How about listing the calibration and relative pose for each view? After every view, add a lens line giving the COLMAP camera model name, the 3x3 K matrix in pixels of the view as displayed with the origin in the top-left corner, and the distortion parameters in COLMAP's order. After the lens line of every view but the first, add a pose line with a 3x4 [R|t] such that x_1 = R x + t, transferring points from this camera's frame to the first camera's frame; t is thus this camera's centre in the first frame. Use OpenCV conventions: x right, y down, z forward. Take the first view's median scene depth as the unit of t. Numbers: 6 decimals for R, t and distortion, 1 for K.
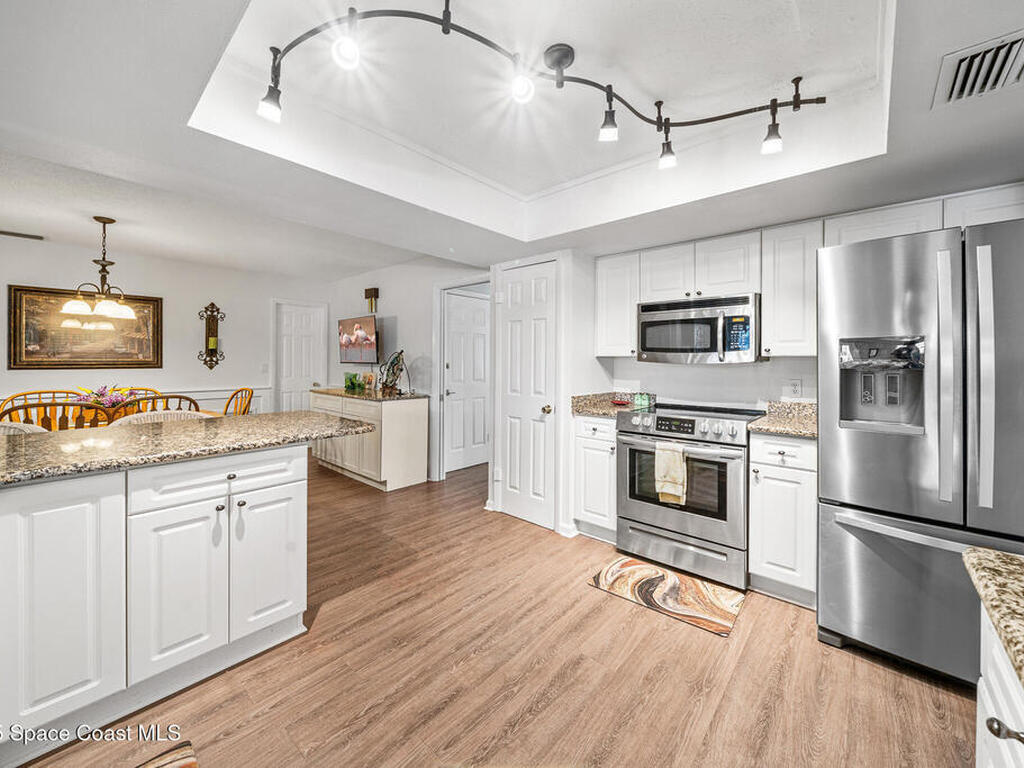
lens RADIAL K [[401.1, 0, 513.9], [0, 401.1, 360.1], [0, 0, 1]] dist [-0.002245, -0.000290]
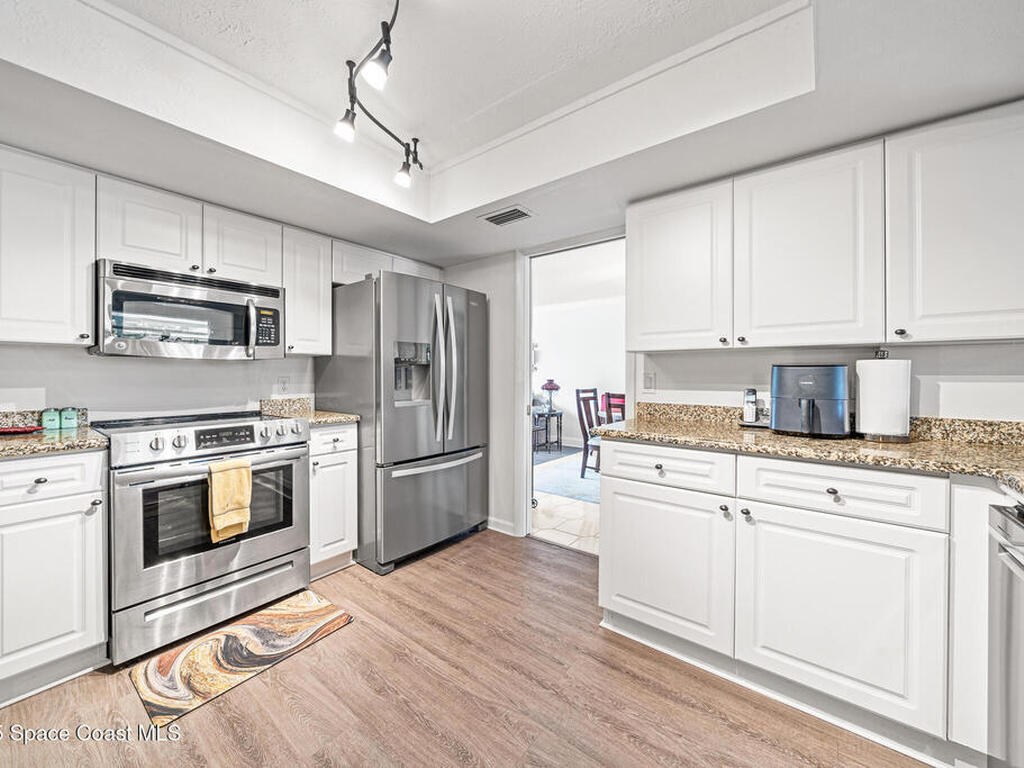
lens RADIAL K [[397.7, 0, 515.5], [0, 397.7, 372.7], [0, 0, 1]] dist [-0.003728, -0.000188]
pose [[-0.067126, 0.000036, 0.997745, -0.428677], [-0.005913, 0.999982, -0.000434, 0.038264], [-0.997727, -0.005929, -0.067124, 0.530377]]
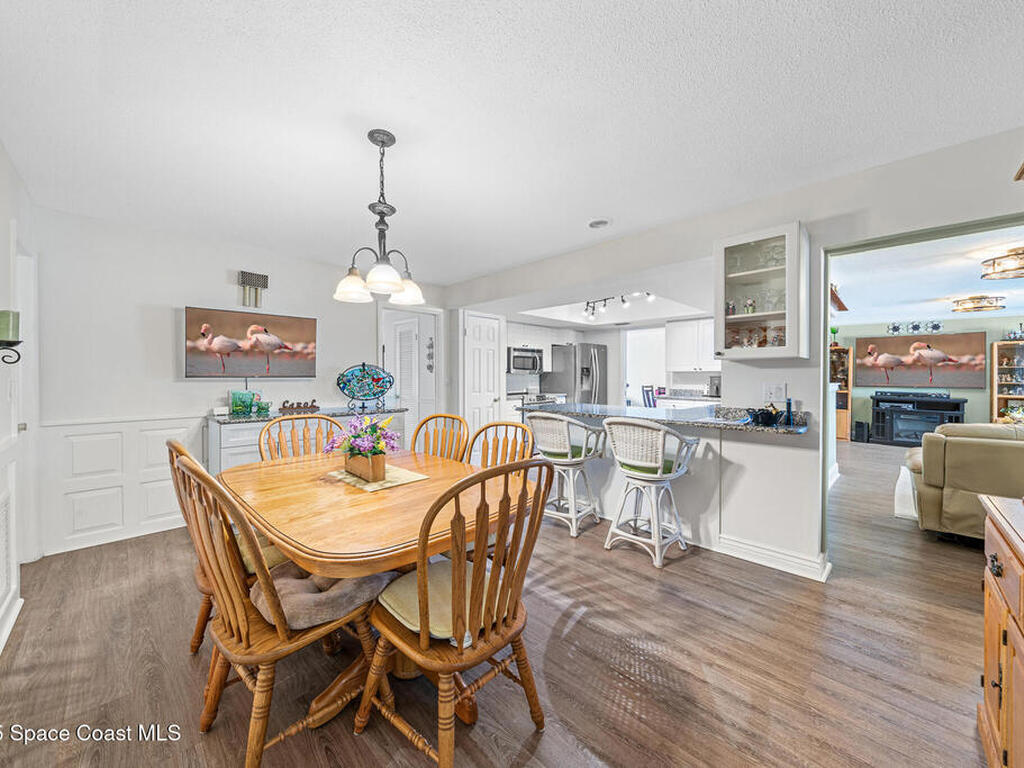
lens RADIAL K [[390.6, 0, 512.0], [0, 390.6, 384.0], [0, 0, 1]] dist [-0.000810, -0.000060]
pose [[0.063996, -0.025234, 0.997631, -2.305711], [-0.004119, 0.999665, 0.025549, 0.007764], [-0.997942, -0.005744, 0.063871, 1.104572]]
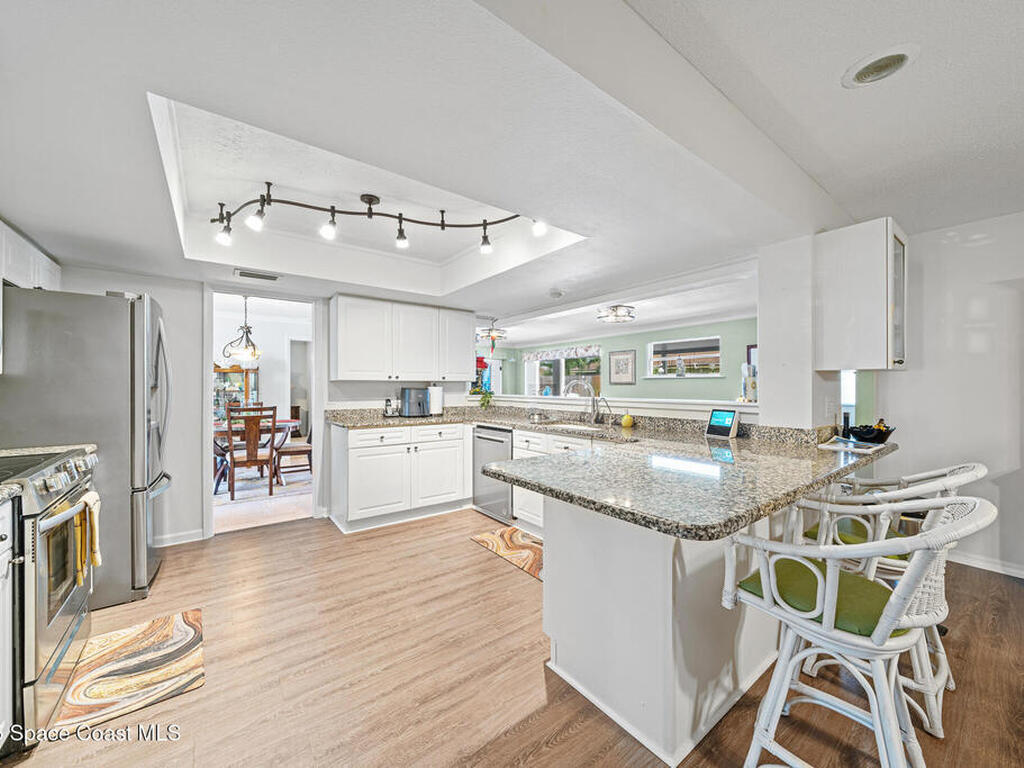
lens RADIAL K [[397.7, 0, 515.5], [0, 397.7, 372.7], [0, 0, 1]] dist [-0.003728, -0.000188]
pose [[-0.981913, 0.002011, 0.189320, -0.520348], [-0.004963, 0.999327, -0.036355, 0.011349], [-0.189265, -0.036637, -0.981242, 1.640566]]
